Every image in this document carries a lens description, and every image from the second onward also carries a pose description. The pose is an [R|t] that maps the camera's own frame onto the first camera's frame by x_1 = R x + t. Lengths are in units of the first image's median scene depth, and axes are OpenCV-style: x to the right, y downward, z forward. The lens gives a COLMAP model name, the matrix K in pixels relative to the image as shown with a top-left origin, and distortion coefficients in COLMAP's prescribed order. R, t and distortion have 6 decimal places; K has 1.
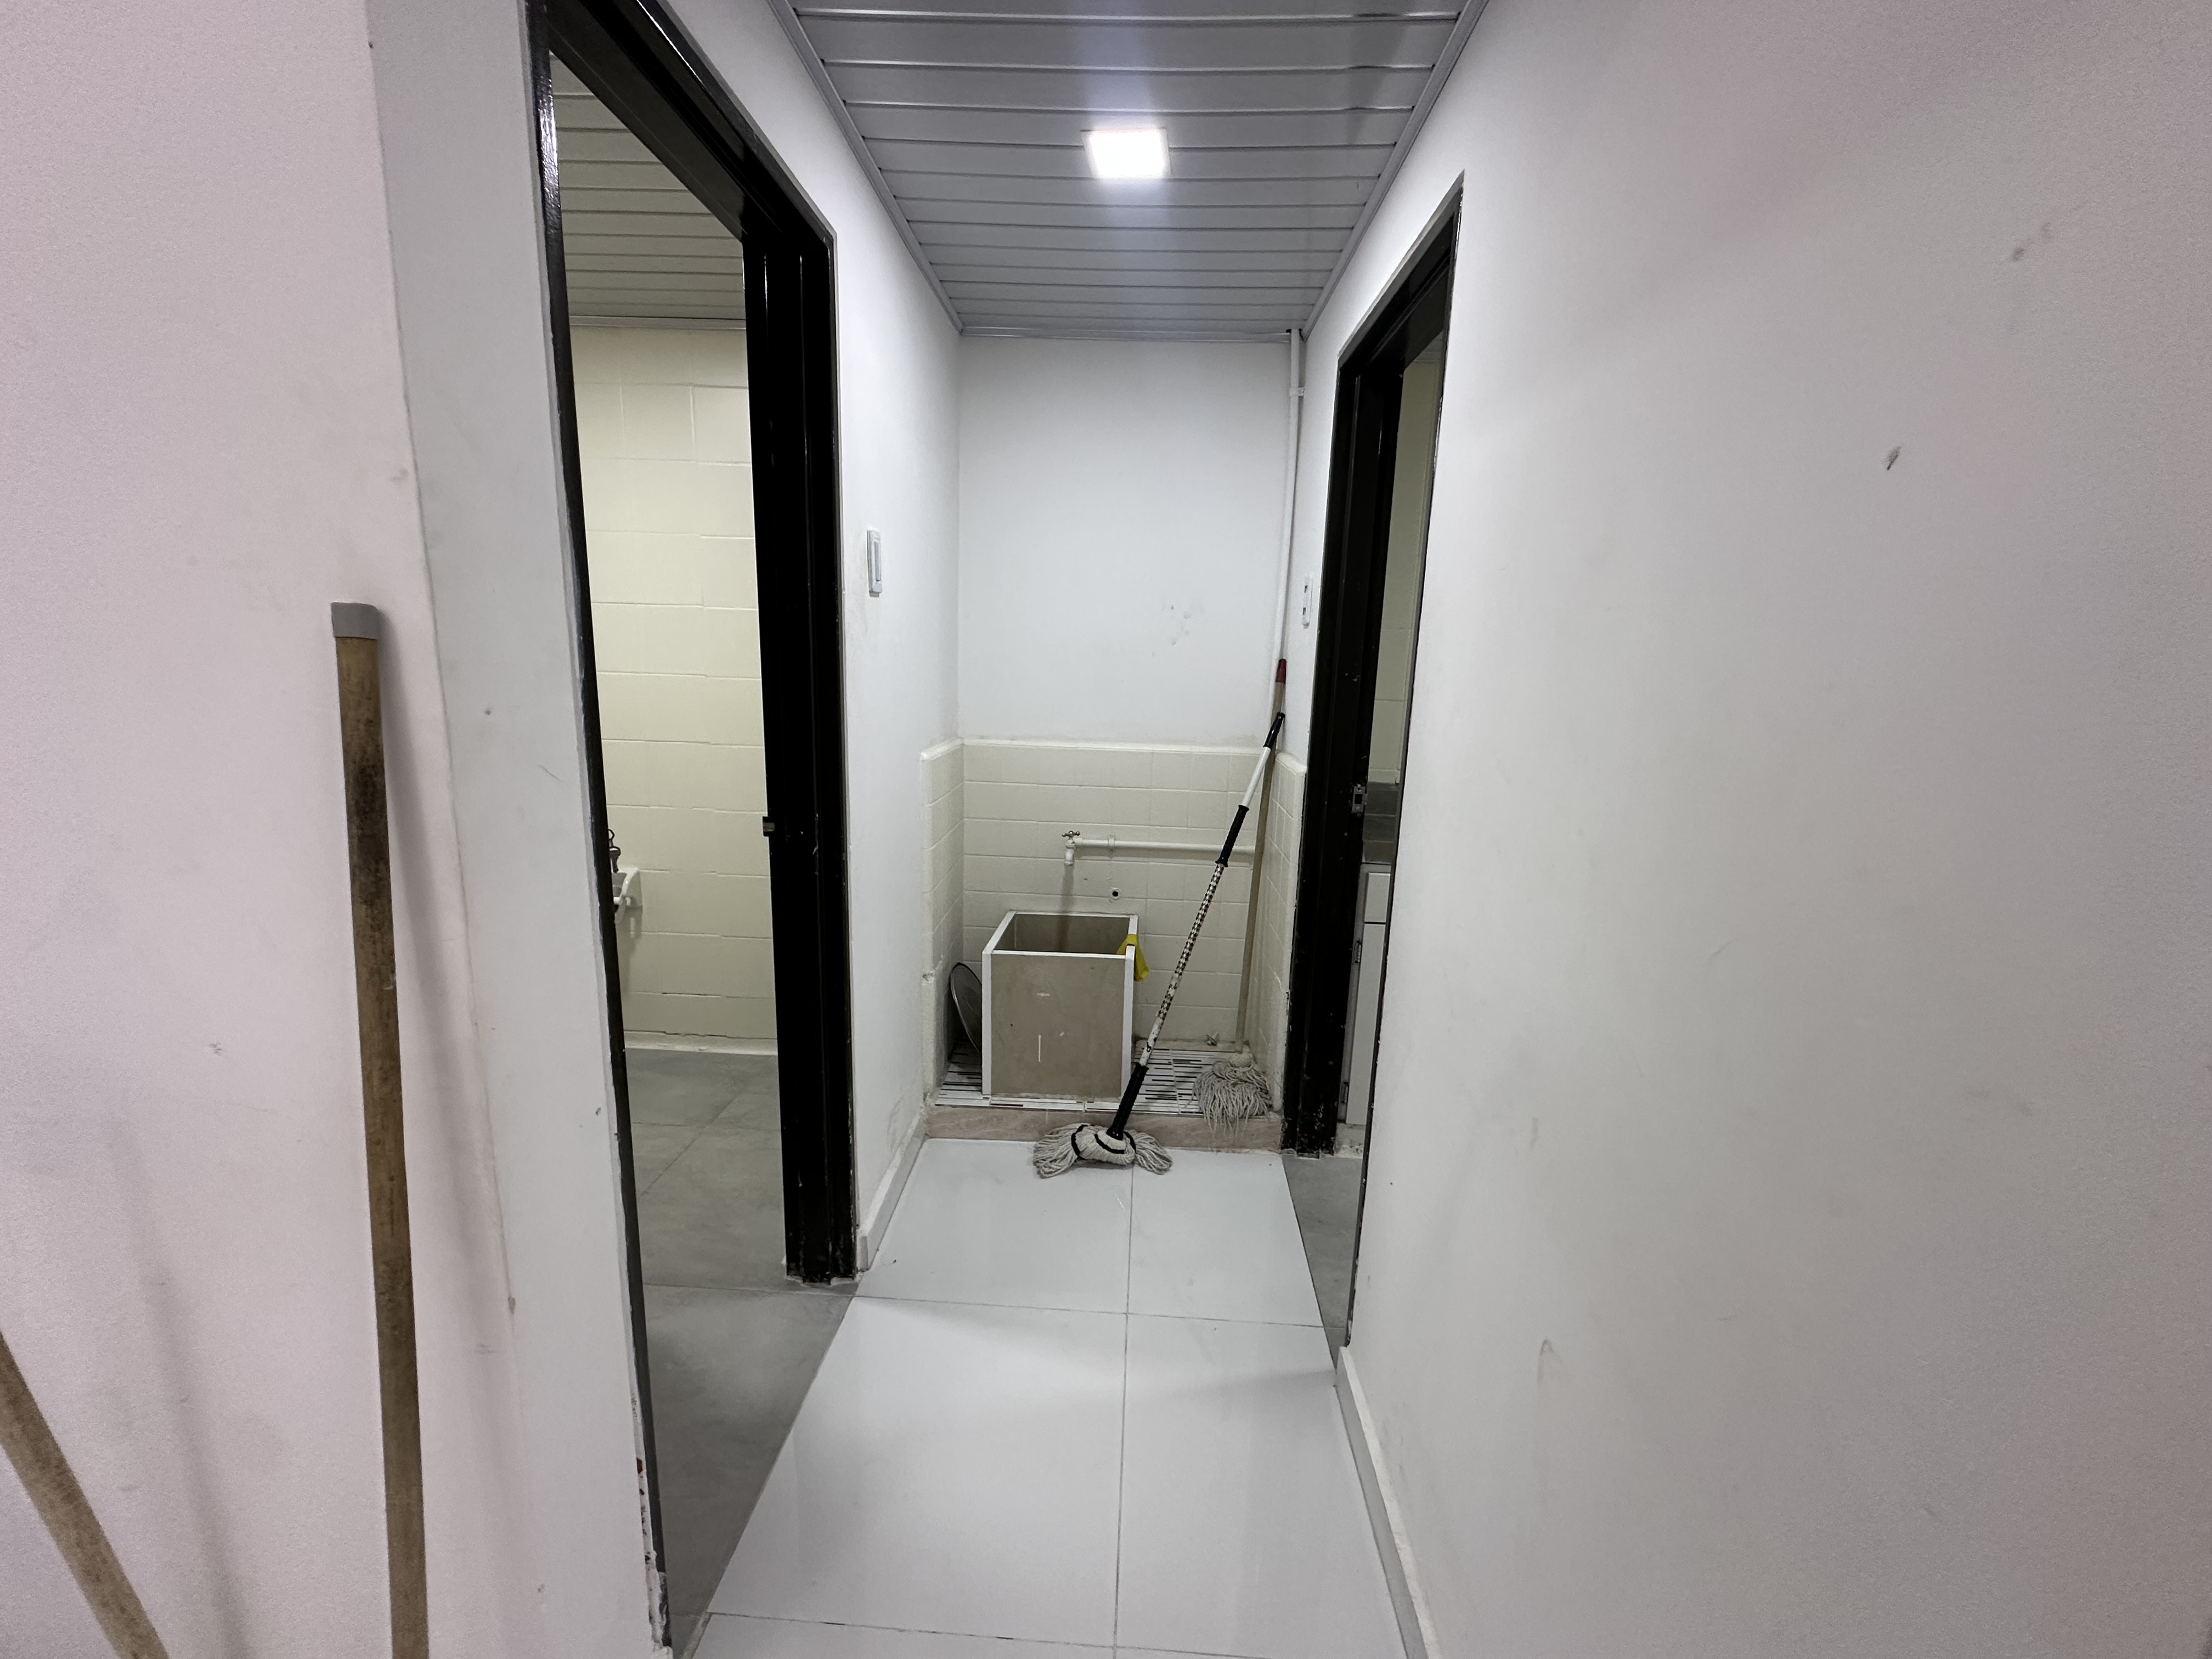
lens RADIAL K [[879.9, 0, 1105.7], [0, 879.9, 826.9], [0, 0, 1]] dist [-0.003845, 0.000895]
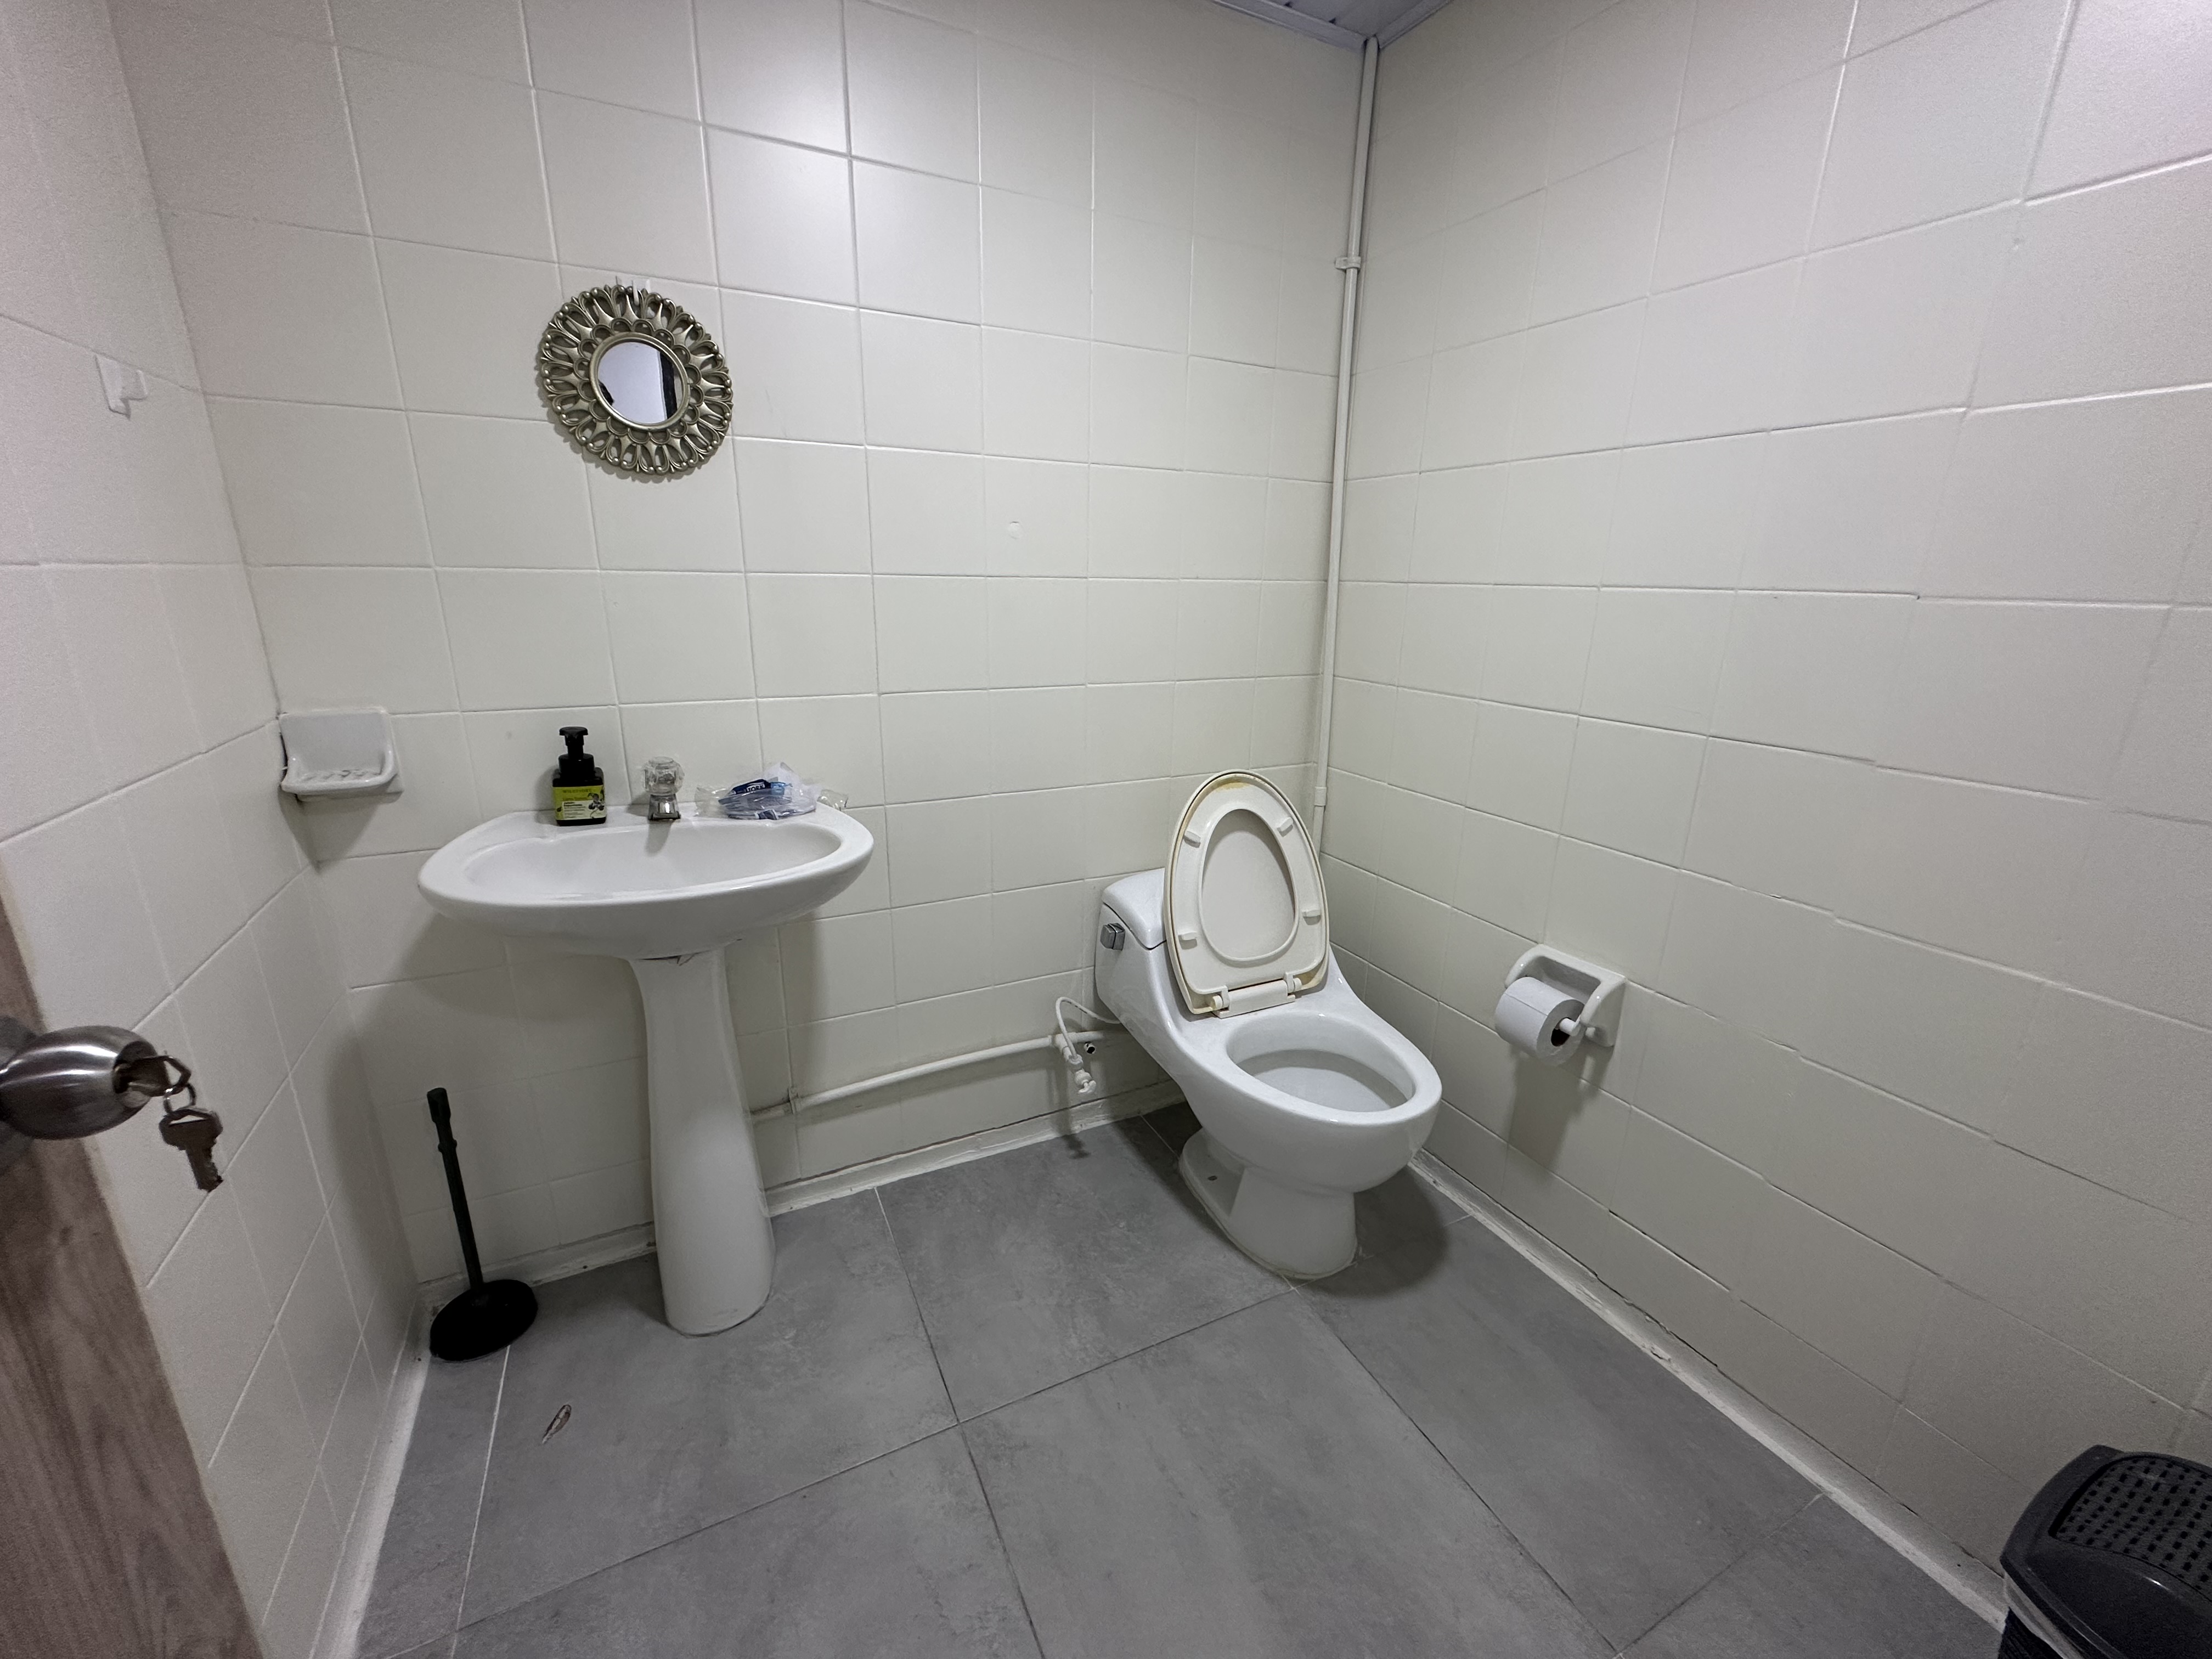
lens RADIAL K [[879.9, 0, 1102.5], [0, 879.9, 826.1], [0, 0, 1]] dist [-0.003845, 0.000895]
pose [[0.485934, 0.216156, -0.846844, -0.260385], [-0.163052, 0.974344, 0.155138, -0.069708], [0.858651, 0.062693, 0.508712, 0.463685]]
